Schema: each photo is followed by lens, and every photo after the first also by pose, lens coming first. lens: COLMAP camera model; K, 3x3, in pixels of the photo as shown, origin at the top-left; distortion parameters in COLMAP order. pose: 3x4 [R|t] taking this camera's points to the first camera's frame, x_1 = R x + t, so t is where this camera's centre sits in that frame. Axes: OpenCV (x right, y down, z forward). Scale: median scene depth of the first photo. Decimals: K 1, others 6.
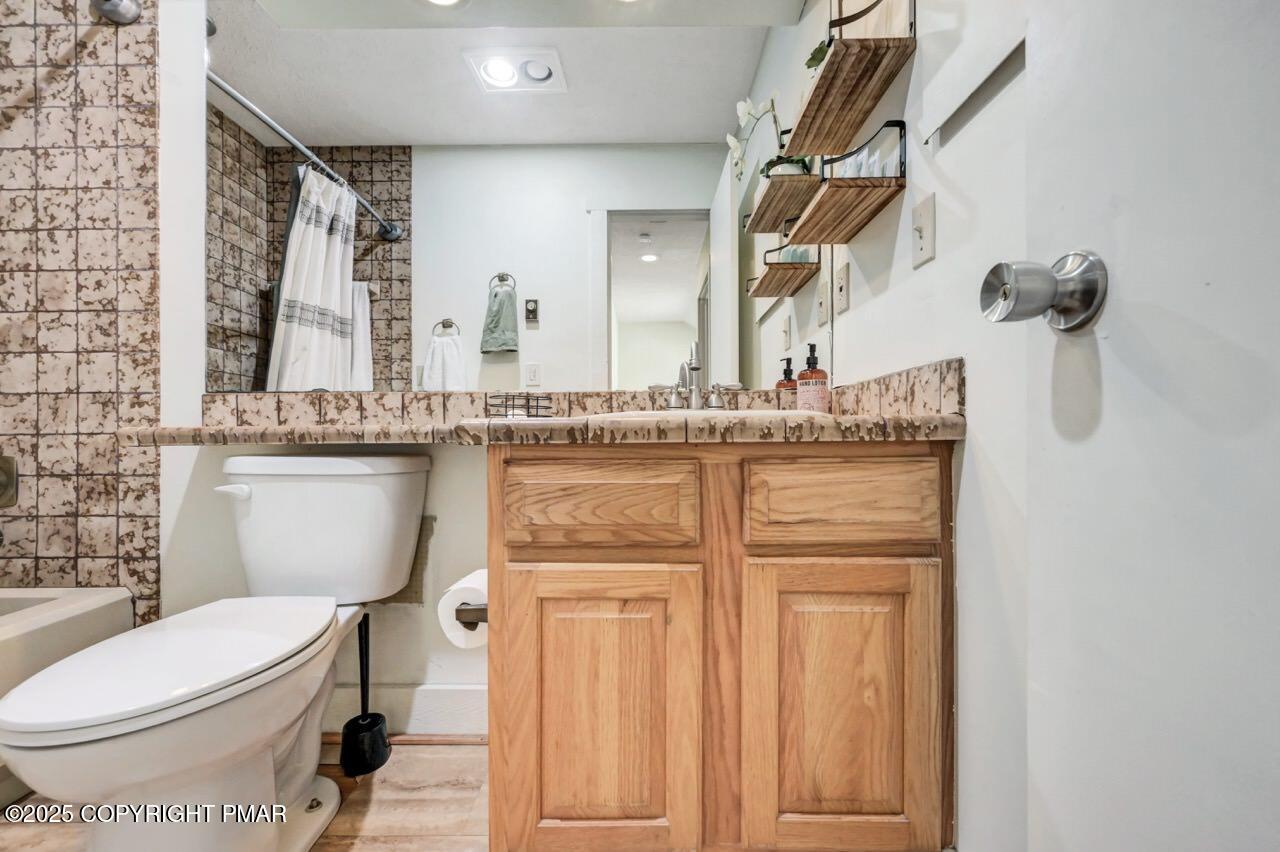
lens RADIAL K [[511.7, 0, 638.7], [0, 511.7, 436.8], [0, 0, 1]] dist [-0.000578, -0.000410]
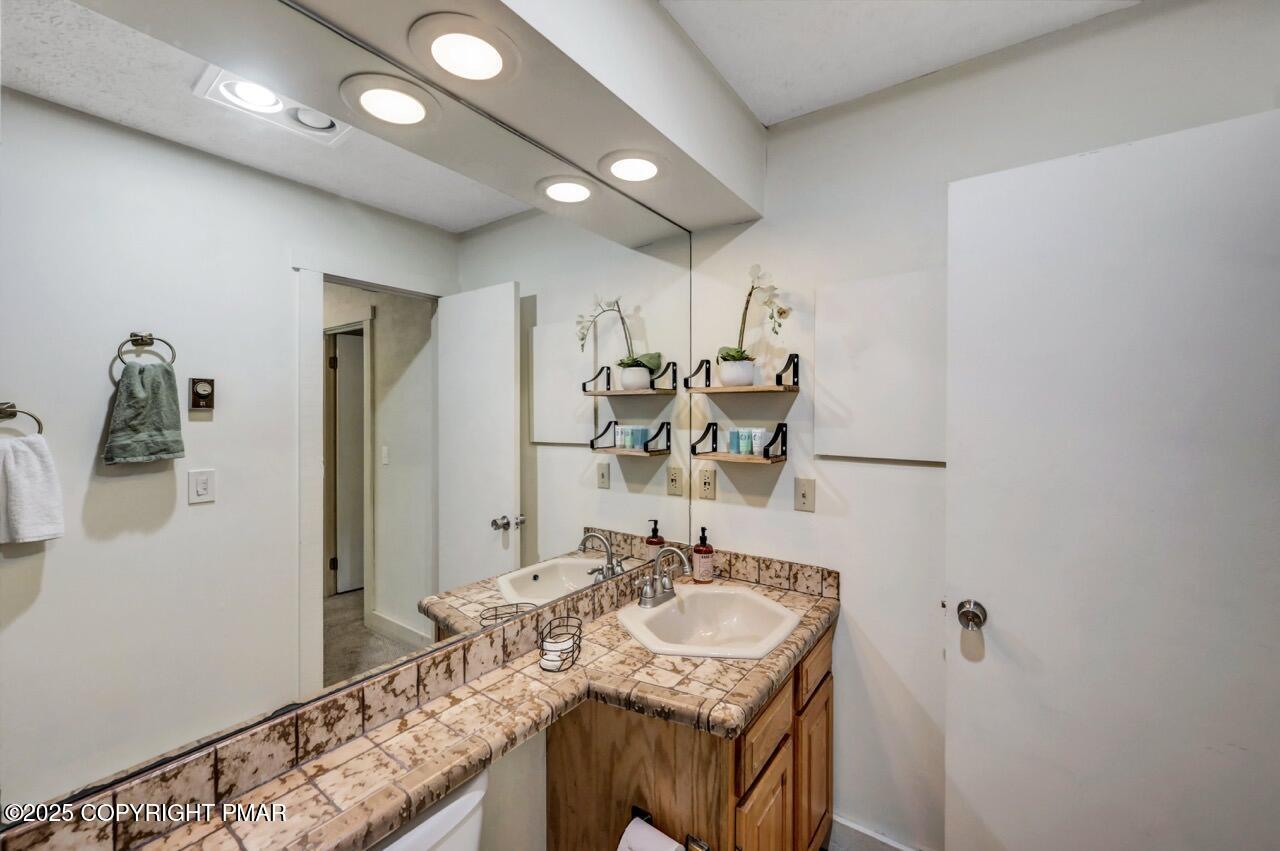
lens RADIAL K [[511.7, 0, 633.1], [0, 511.7, 419.7], [0, 0, 1]] dist [-0.000578, -0.000410]
pose [[0.583369, -0.009049, 0.812157, -1.454097], [-0.002427, 0.999914, 0.012884, -0.758490], [-0.812204, -0.009487, 0.583297, 0.453920]]
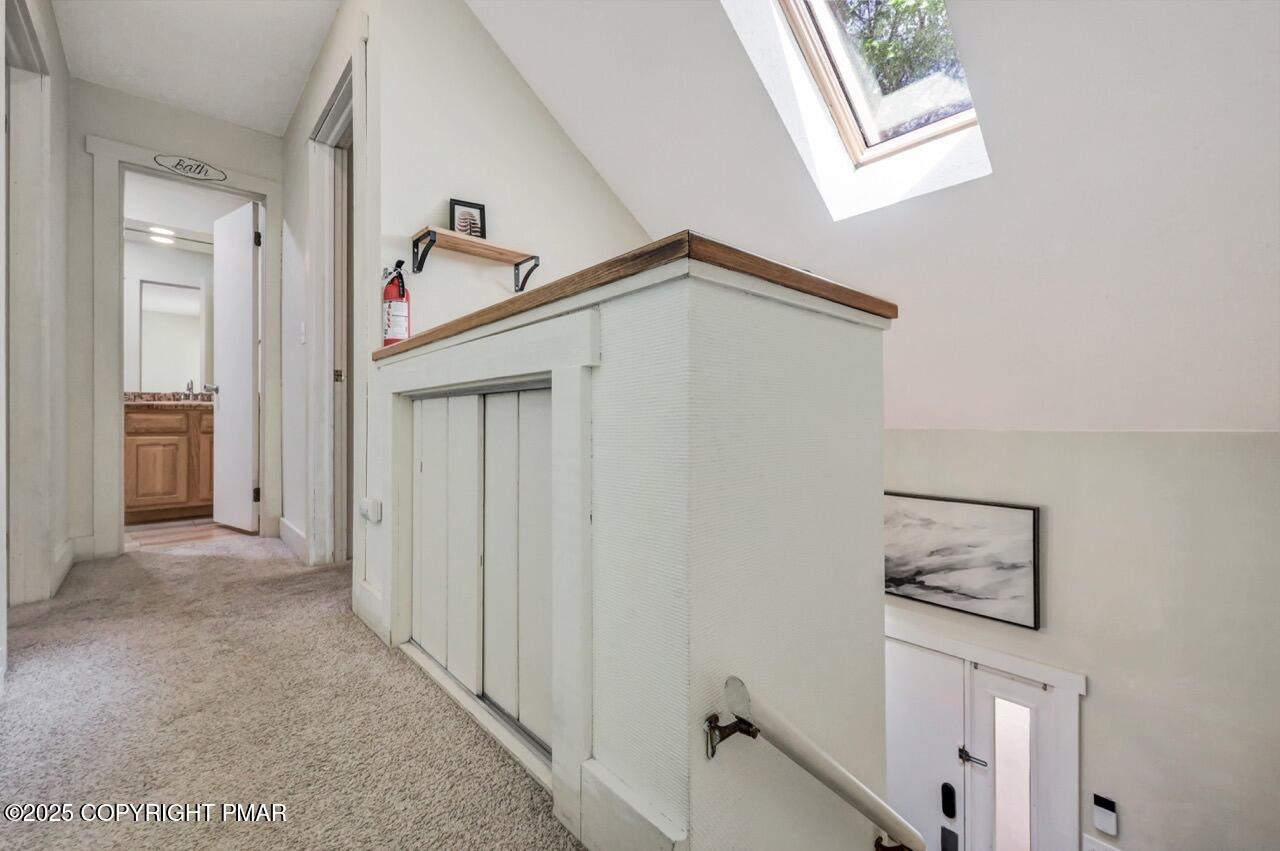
lens RADIAL K [[511.7, 0, 631.2], [0, 511.7, 425.2], [0, 0, 1]] dist [-0.000578, -0.000410]
pose [[0.728203, 0.004518, 0.685347, -0.114268], [-0.007354, 0.999972, 0.001221, 0.114518], [-0.685322, -0.005929, 0.728216, -4.752879]]
